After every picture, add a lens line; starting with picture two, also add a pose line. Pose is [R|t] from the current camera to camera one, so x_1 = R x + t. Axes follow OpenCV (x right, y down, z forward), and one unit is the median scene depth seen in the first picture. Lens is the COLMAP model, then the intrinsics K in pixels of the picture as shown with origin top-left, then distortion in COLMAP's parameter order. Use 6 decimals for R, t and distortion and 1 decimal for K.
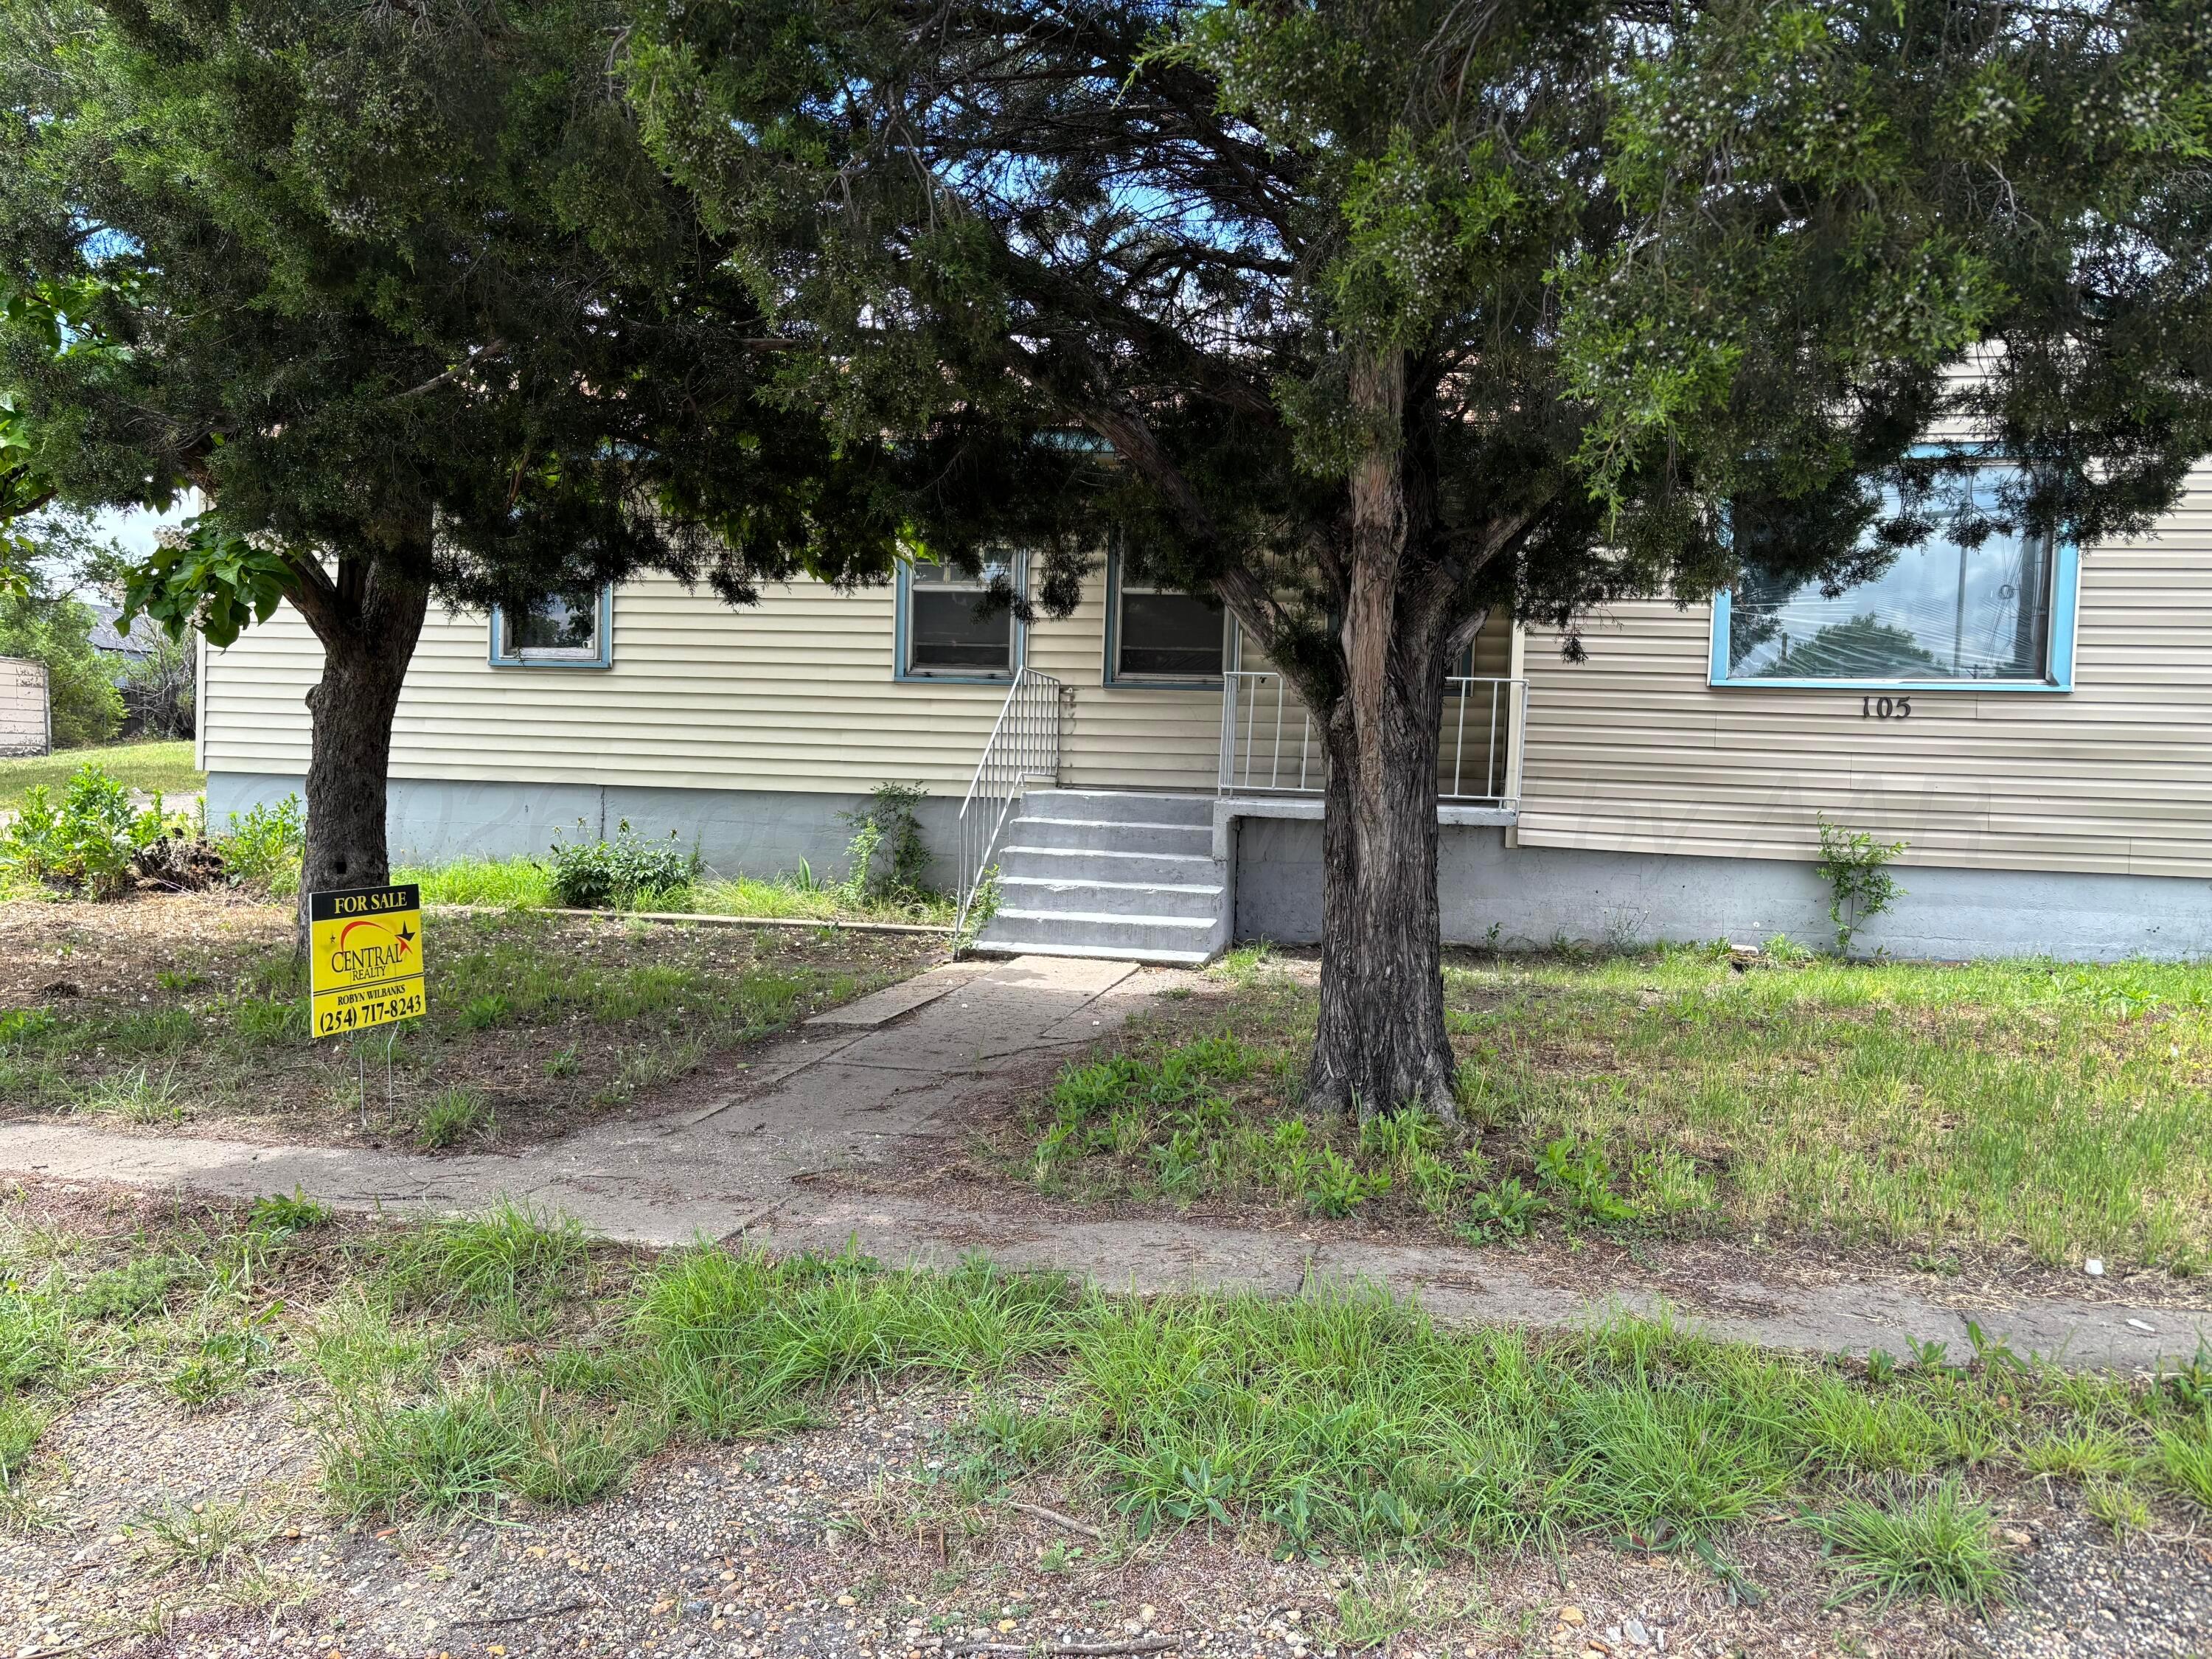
lens RADIAL K [[1674.9, 0, 1106.0], [0, 1674.9, 829.5], [0, 0, 1]] dist [0.050005, -0.067646]
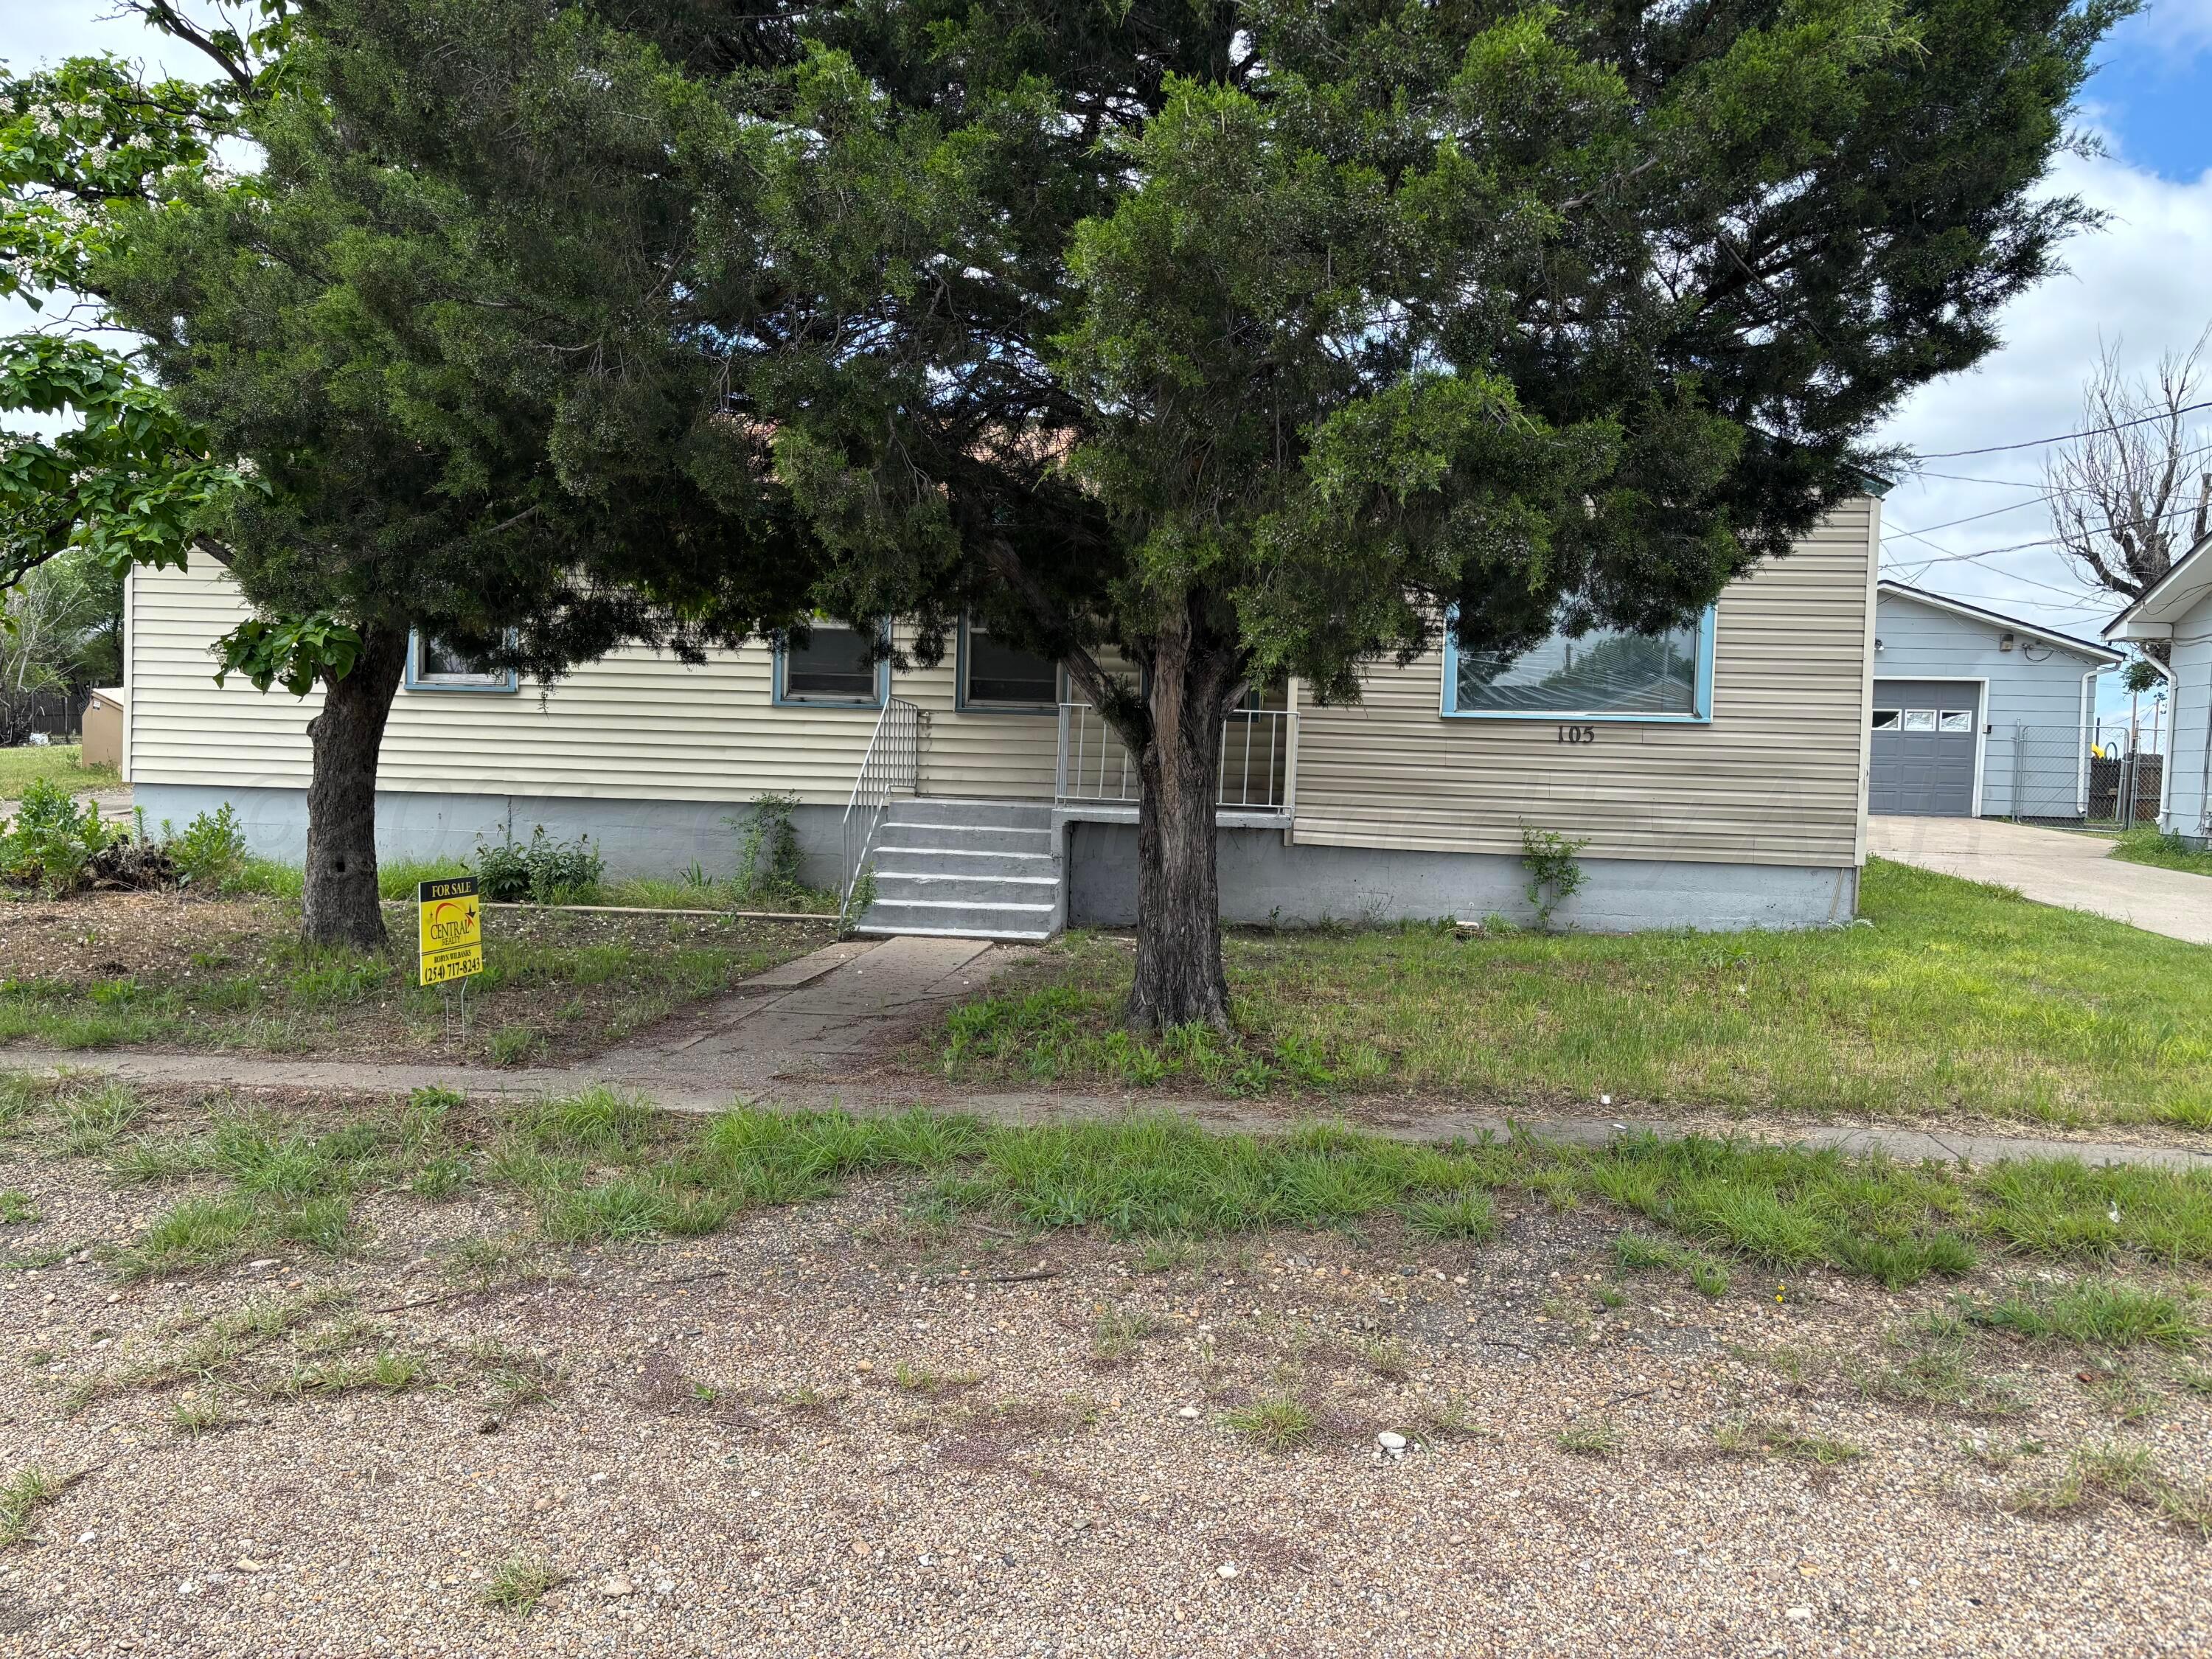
lens RADIAL K [[1675.4, 0, 1106.0], [0, 1675.4, 829.5], [0, 0, 1]] dist [-0.000494, -0.000495]
pose [[0.994246, -0.004186, 0.107036, -0.040645], [0.004231, 0.999991, -0.000192, -0.002365], [-0.107035, 0.000644, 0.994255, -0.334814]]
